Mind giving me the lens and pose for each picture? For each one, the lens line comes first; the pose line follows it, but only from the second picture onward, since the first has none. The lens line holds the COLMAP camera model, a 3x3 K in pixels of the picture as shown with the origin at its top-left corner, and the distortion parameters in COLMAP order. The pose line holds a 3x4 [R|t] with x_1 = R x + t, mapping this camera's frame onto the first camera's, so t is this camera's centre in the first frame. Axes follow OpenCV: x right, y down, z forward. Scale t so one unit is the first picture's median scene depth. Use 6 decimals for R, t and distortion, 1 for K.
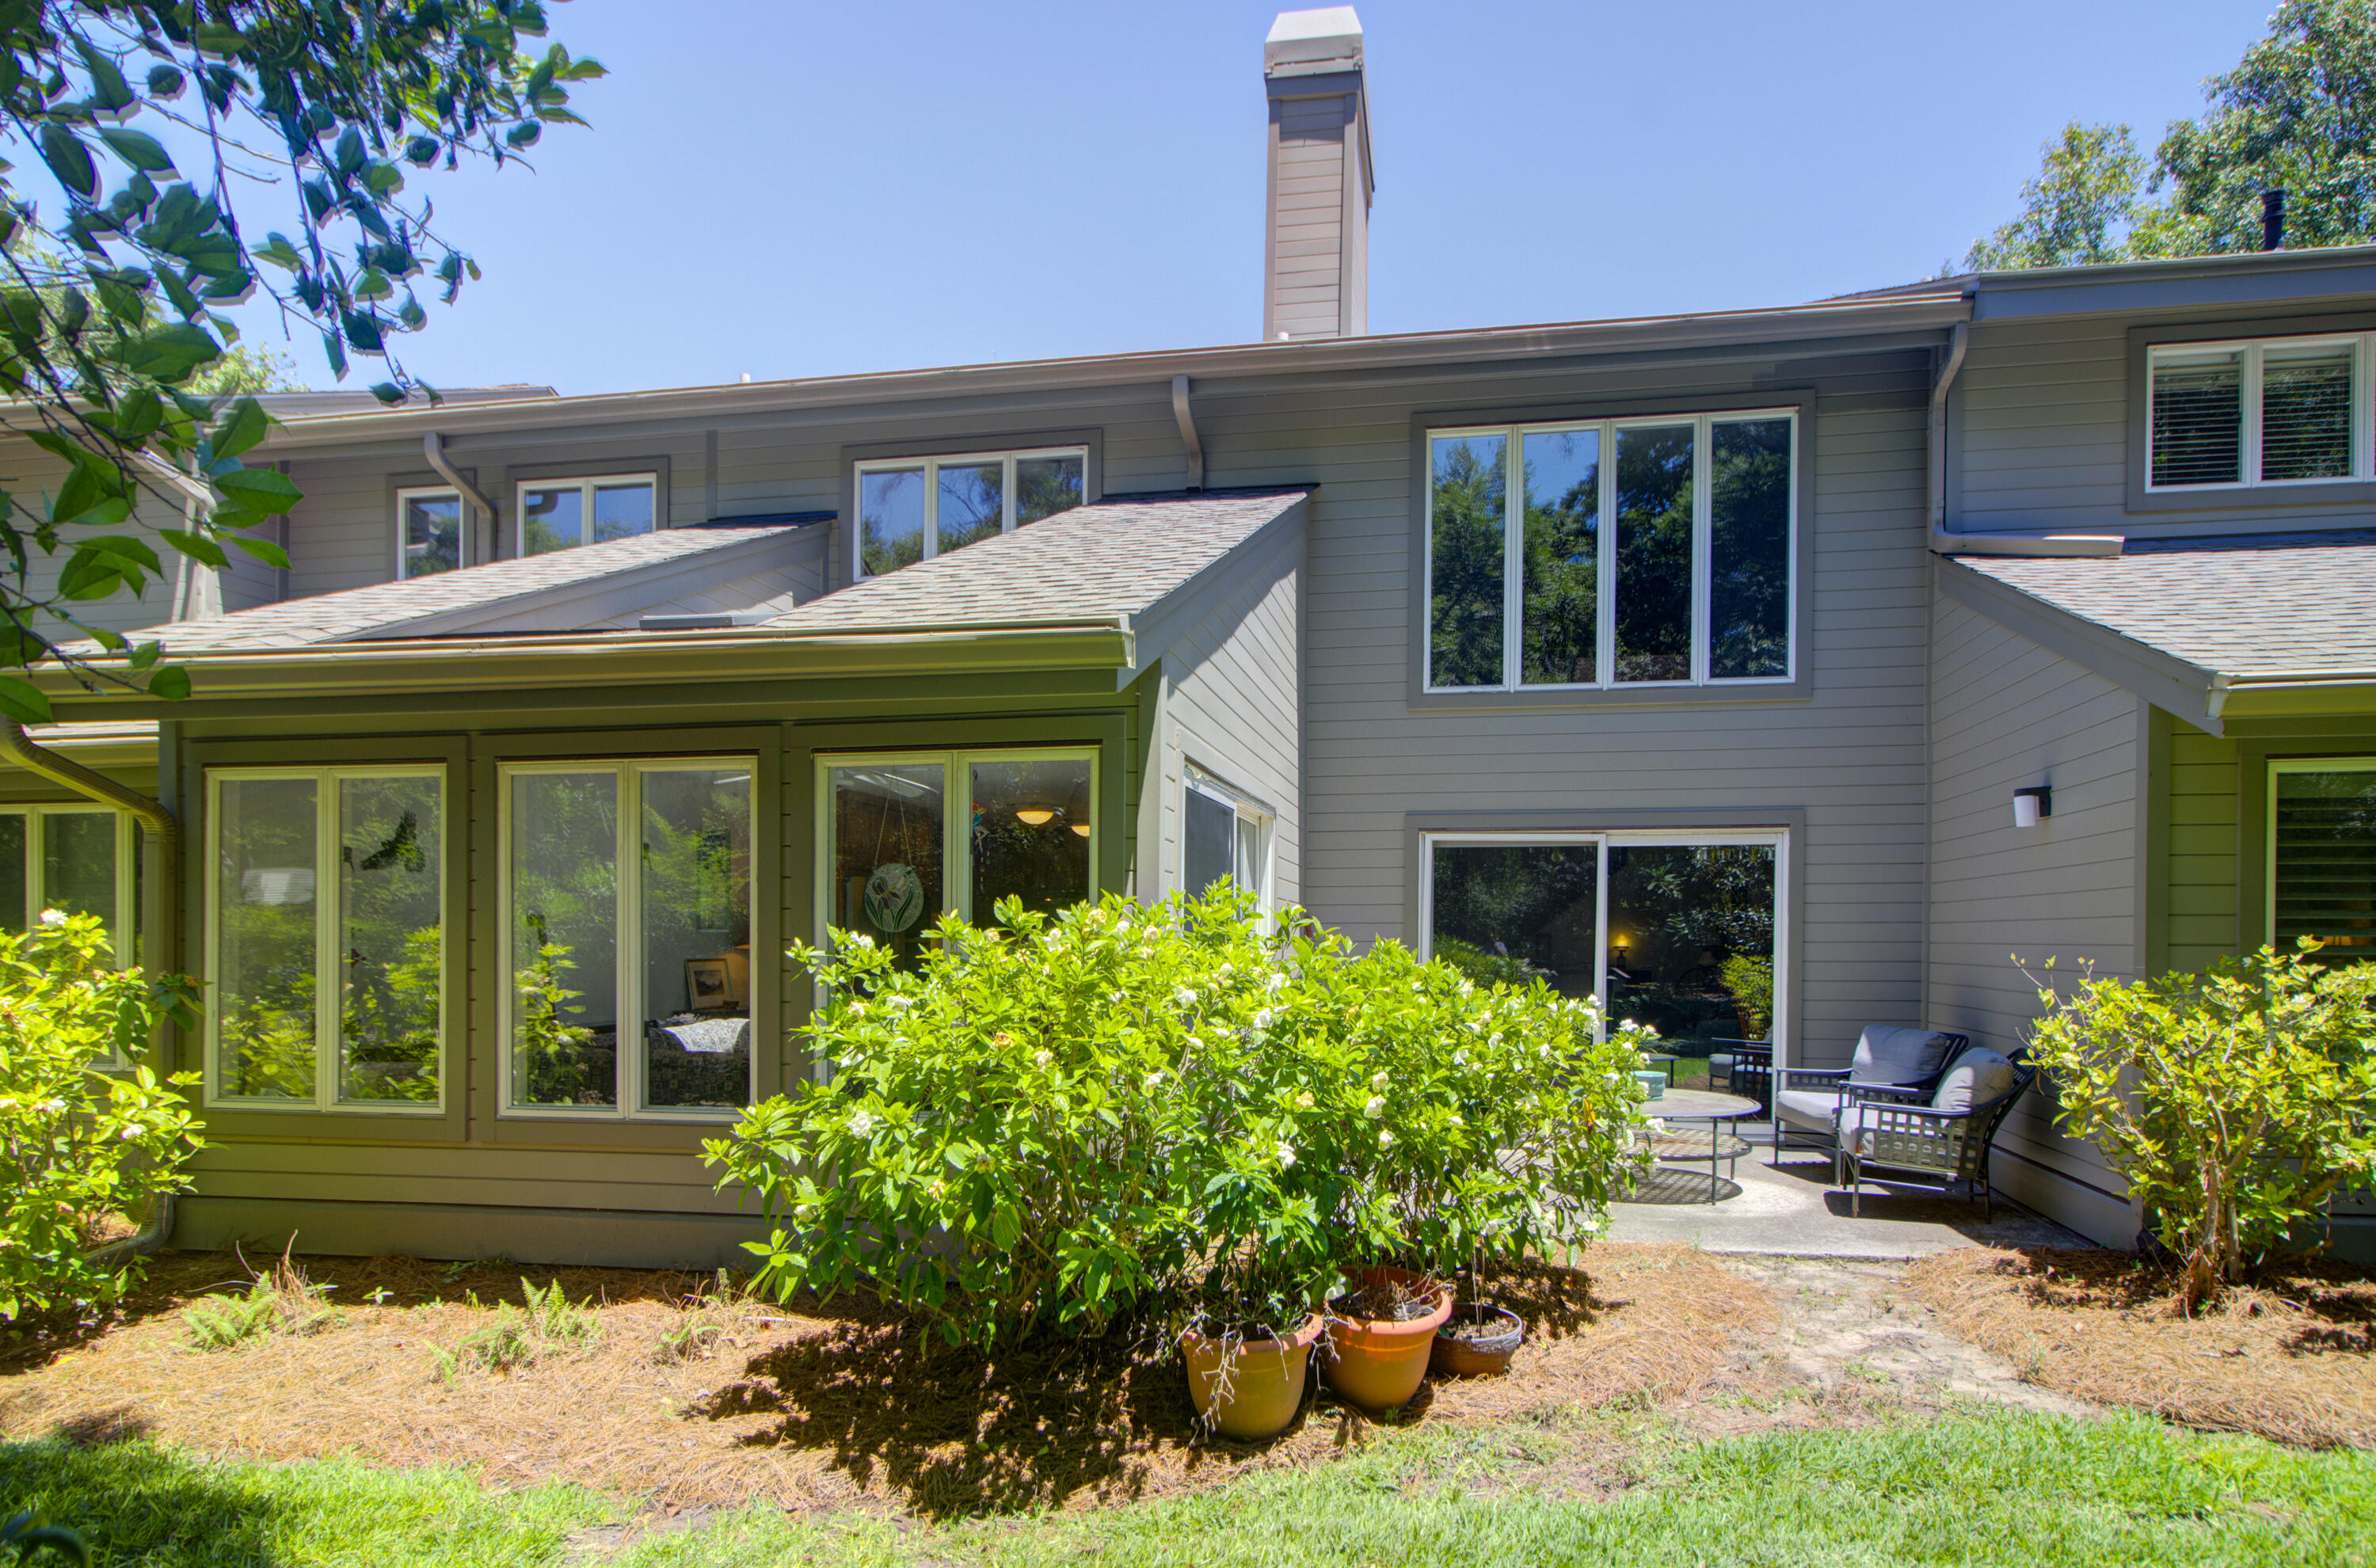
lens RADIAL K [[1342.0, 0, 1244.0], [0, 1342.0, 968.6], [0, 0, 1]] dist [-0.002891, -0.000410]
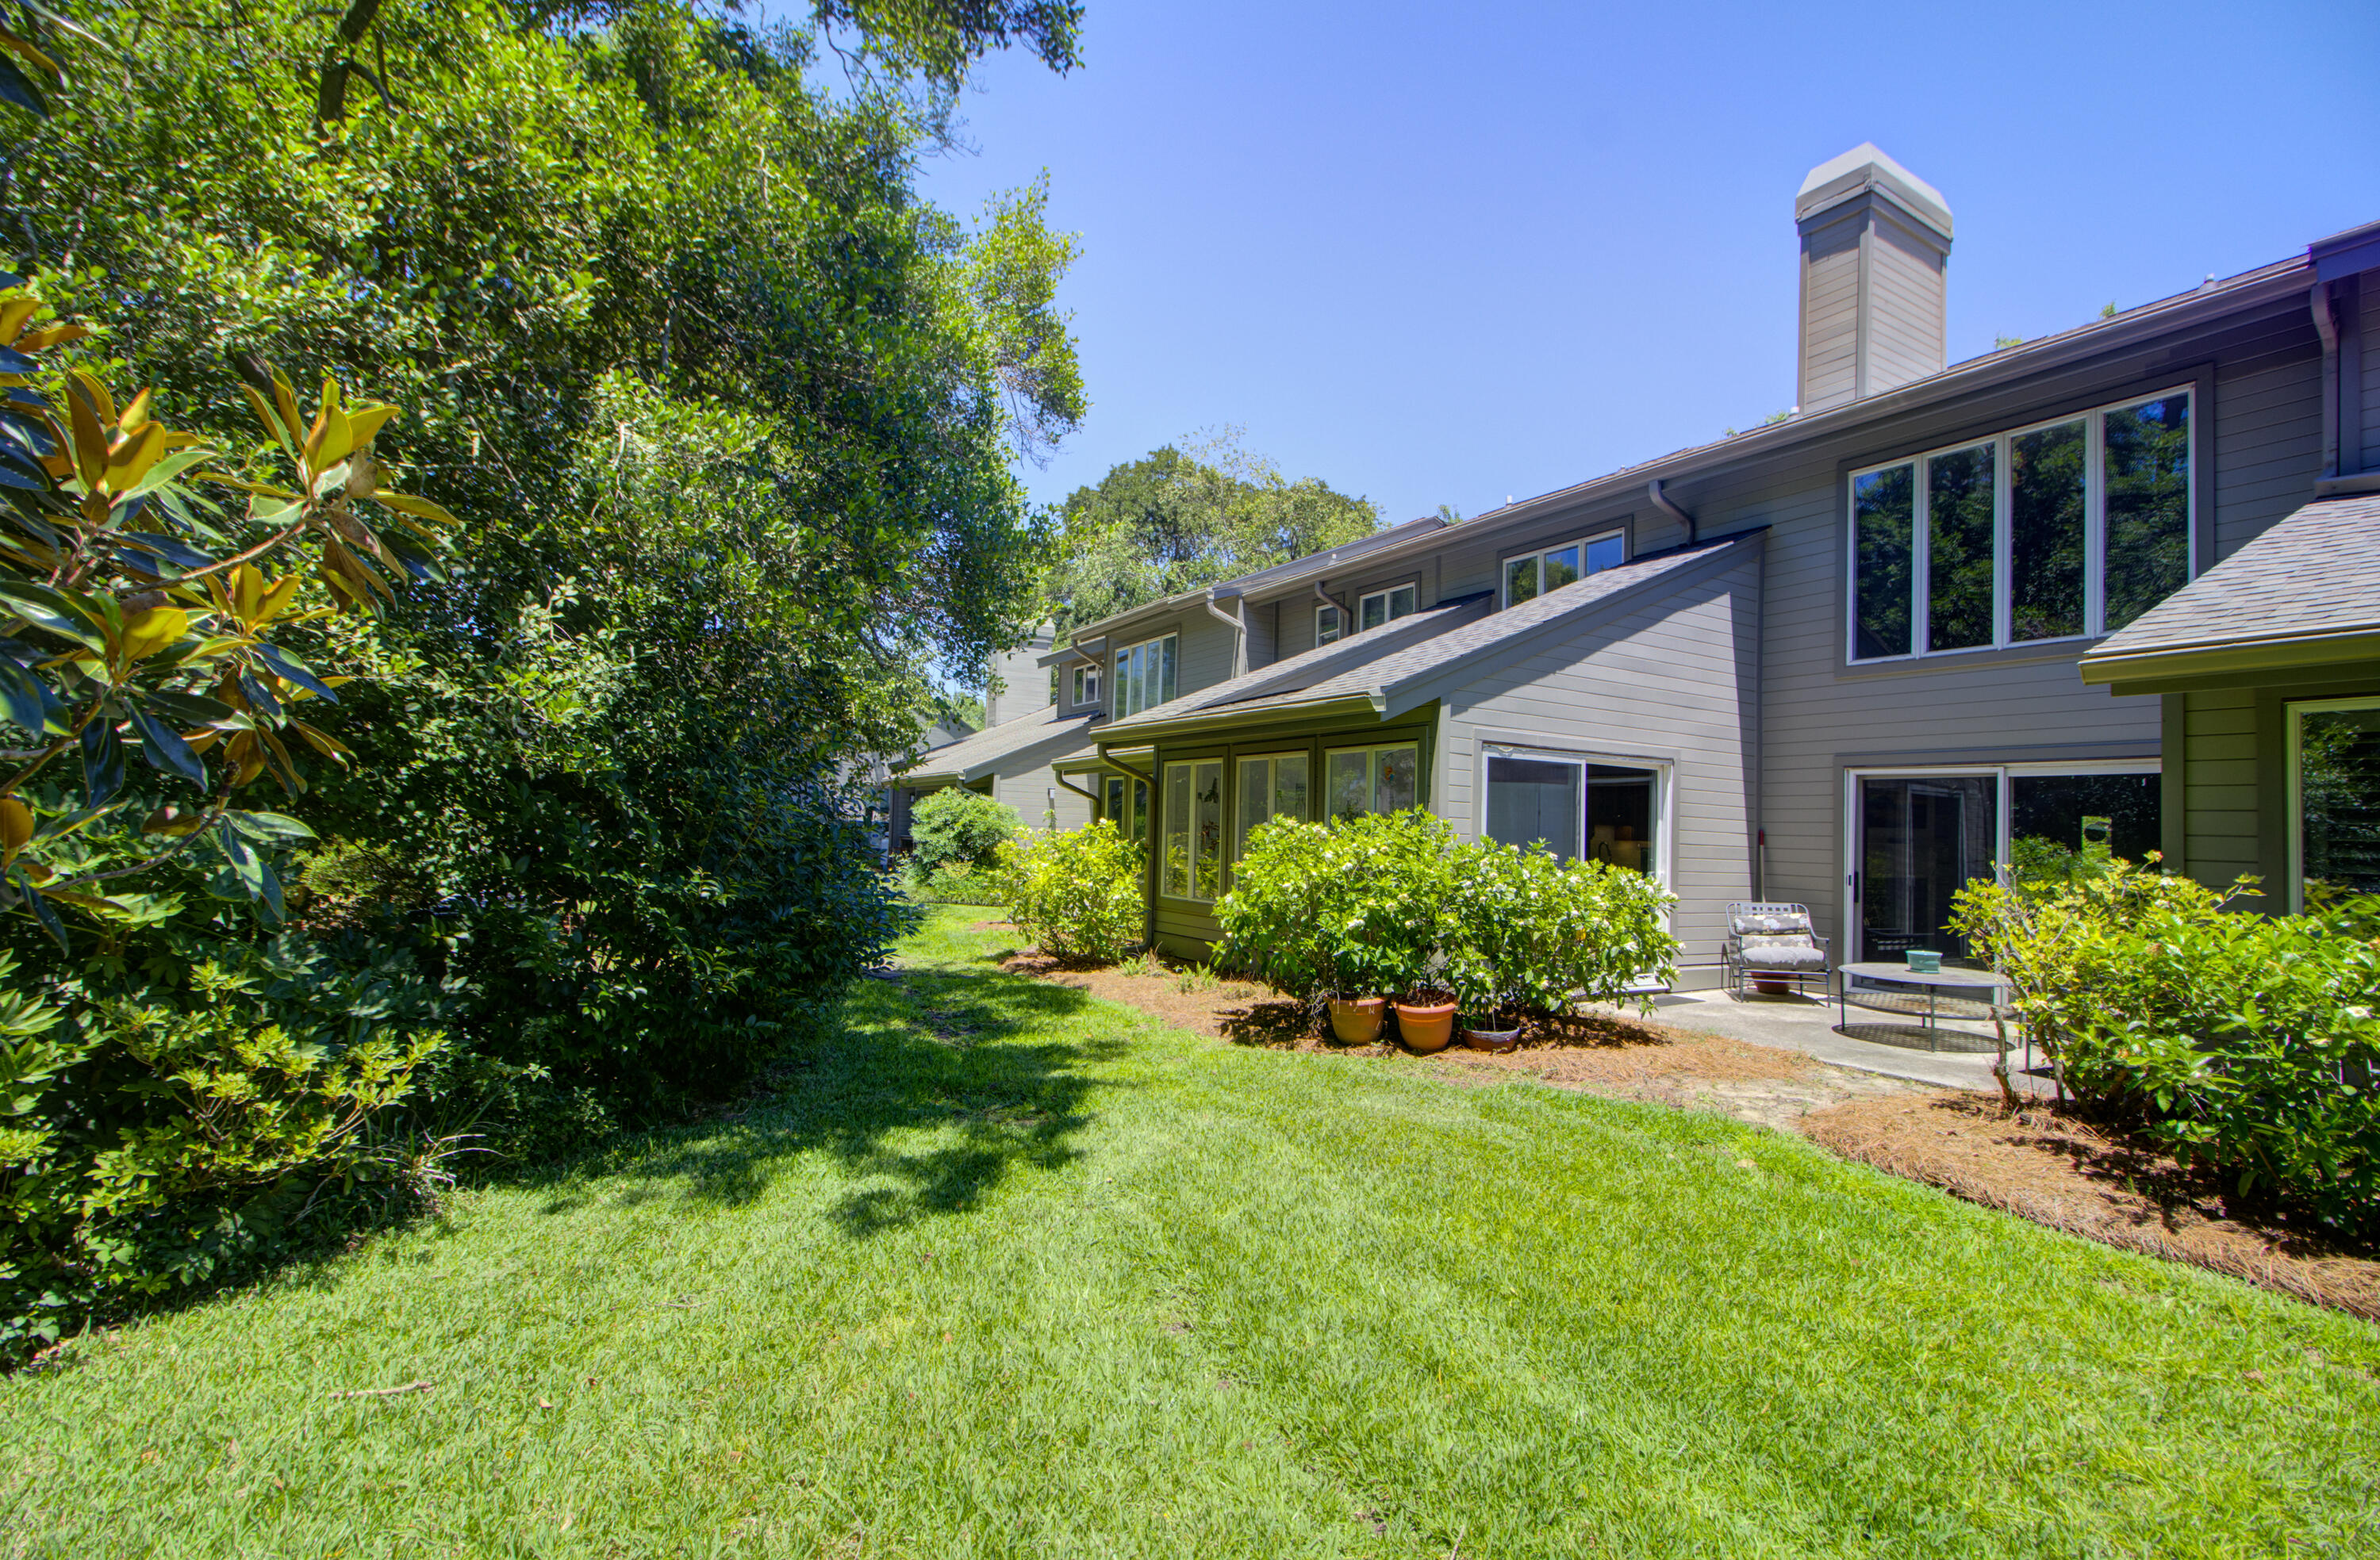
lens RADIAL K [[1111.1, 0, 1194.9], [0, 1111.1, 839.2], [0, 0, 1]] dist [0.000841, 0.000822]
pose [[0.653355, 0.023109, -0.756699, 0.875330], [-0.046835, 0.998853, -0.009934, 0.015423], [0.755602, 0.041931, 0.653688, -0.333512]]
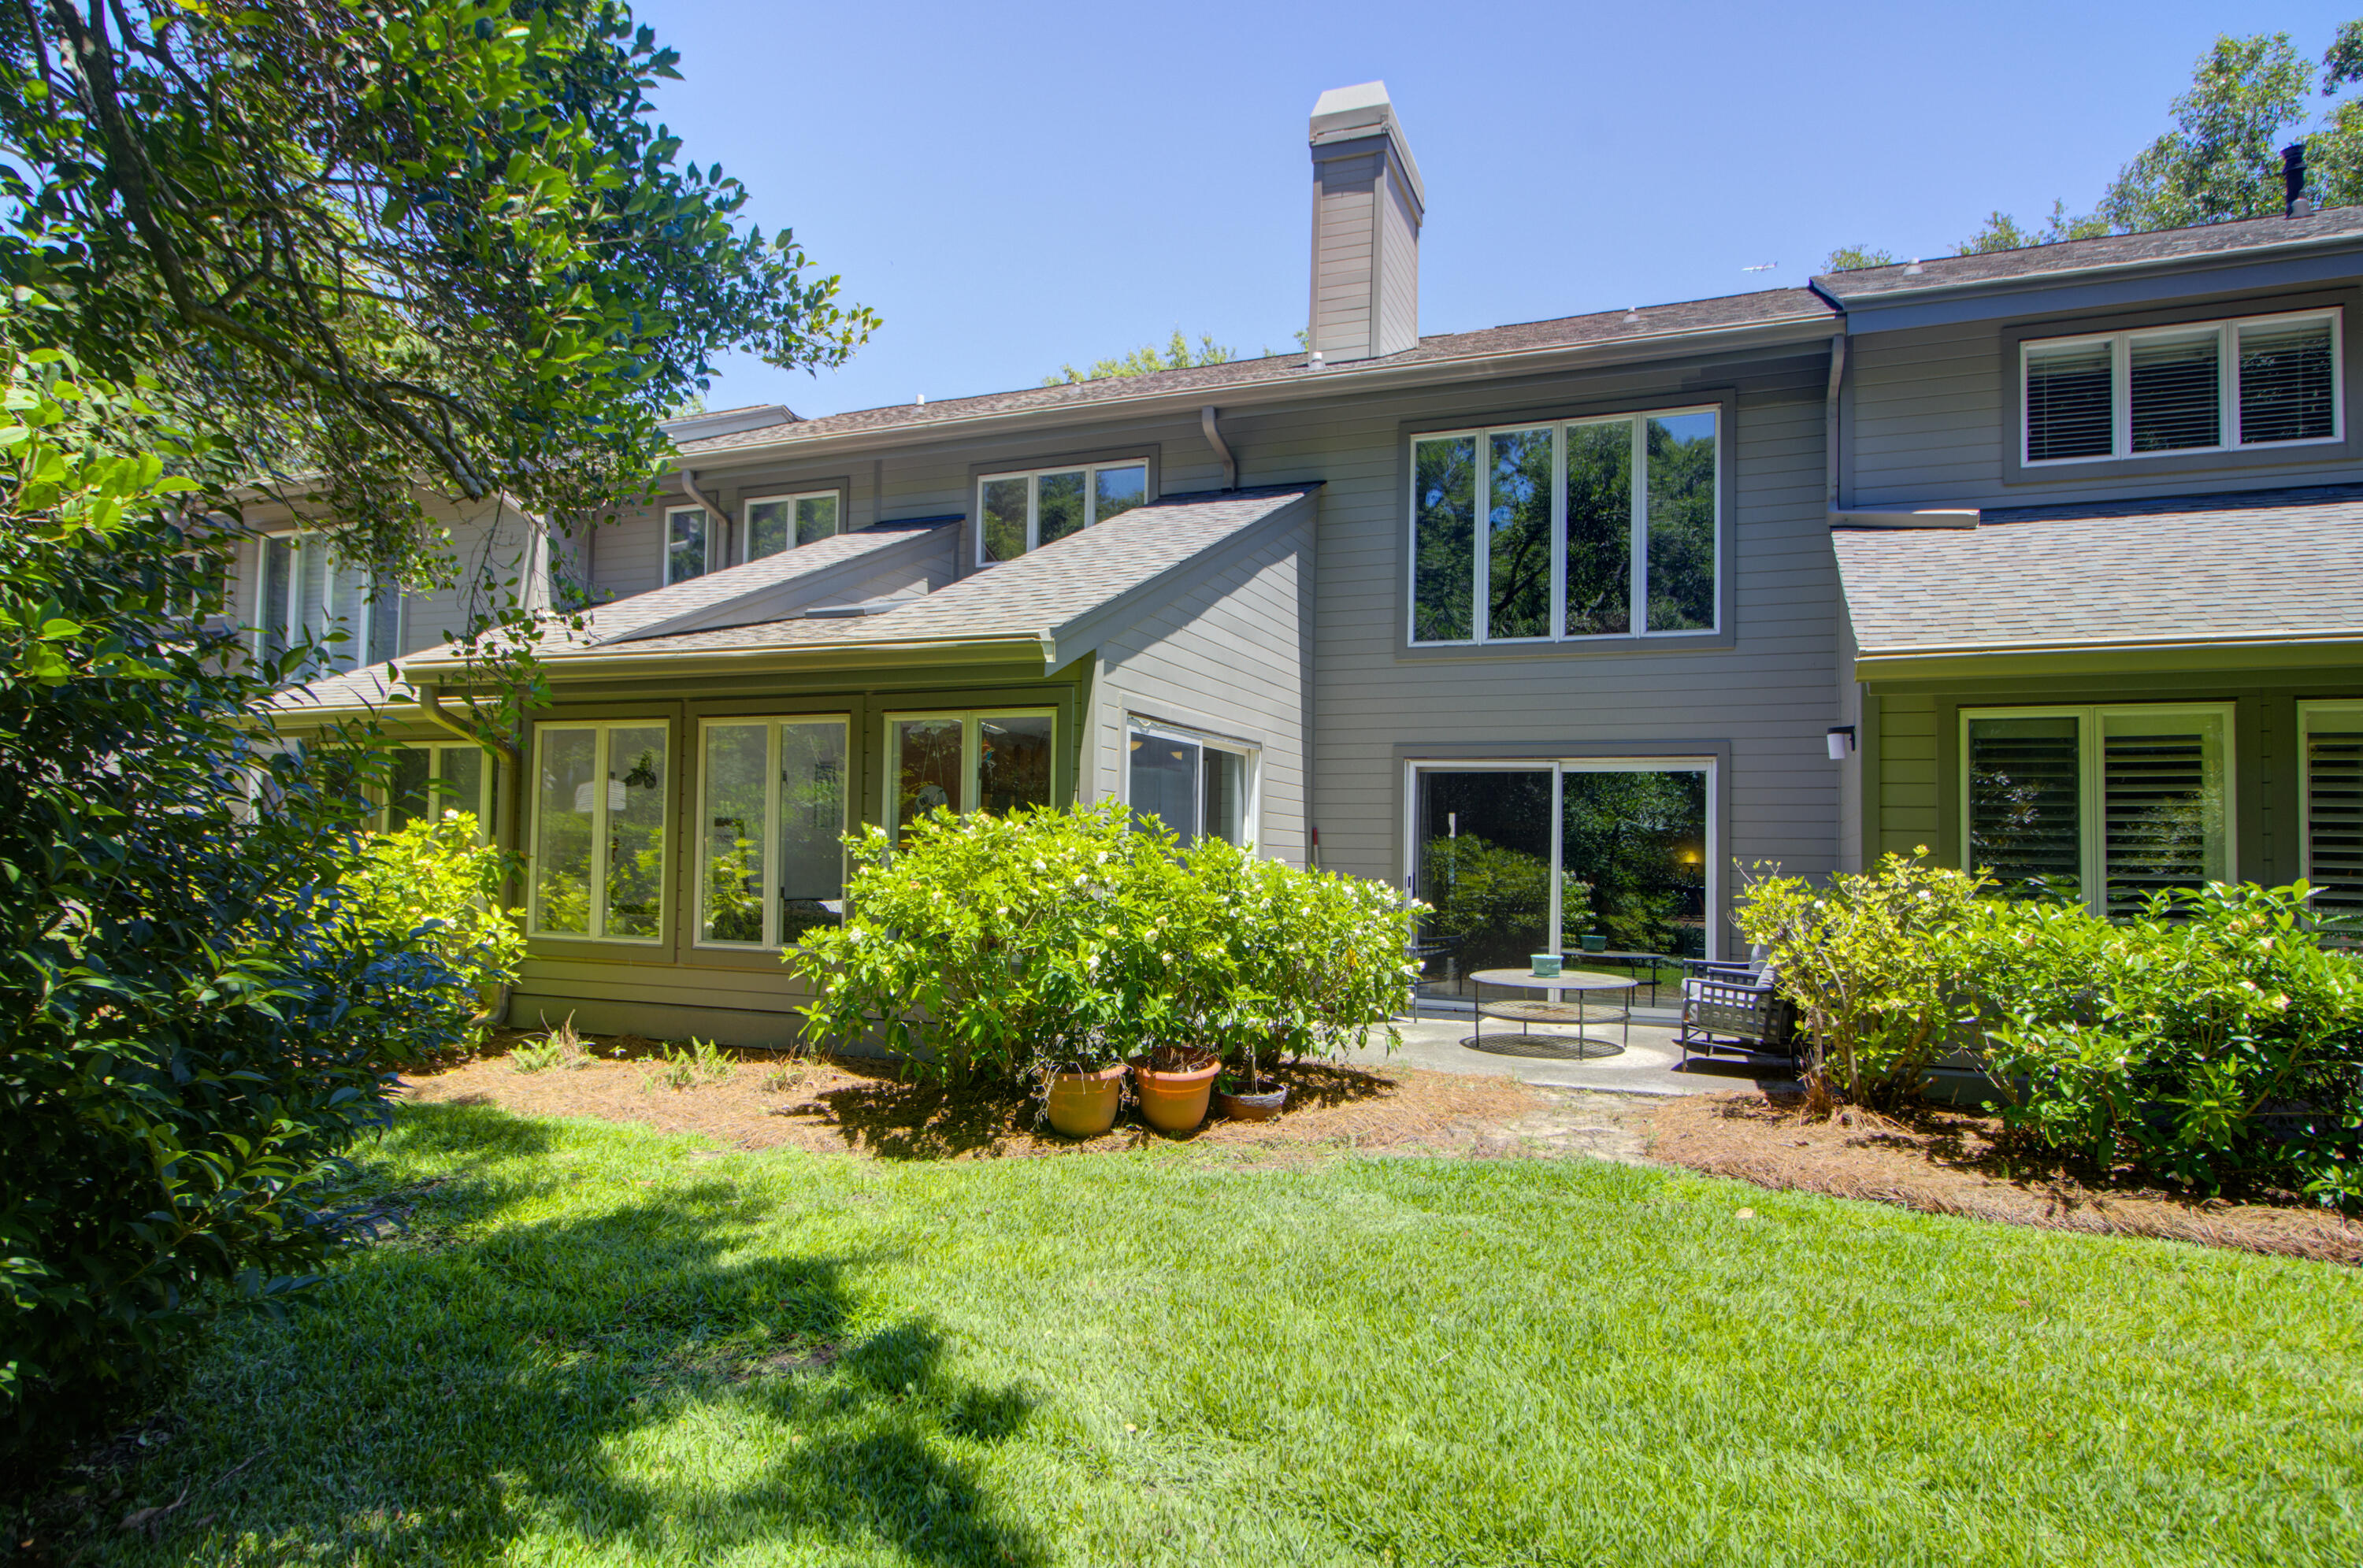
lens RADIAL K [[1371.6, 0, 1188.4], [0, 1371.6, 859.4], [0, 0, 1]] dist [-0.006662, -0.001975]
pose [[0.976906, 0.016898, -0.212998, 0.329279], [-0.021515, 0.999581, -0.019376, 0.027585], [0.212582, 0.023511, 0.976860, -0.414901]]
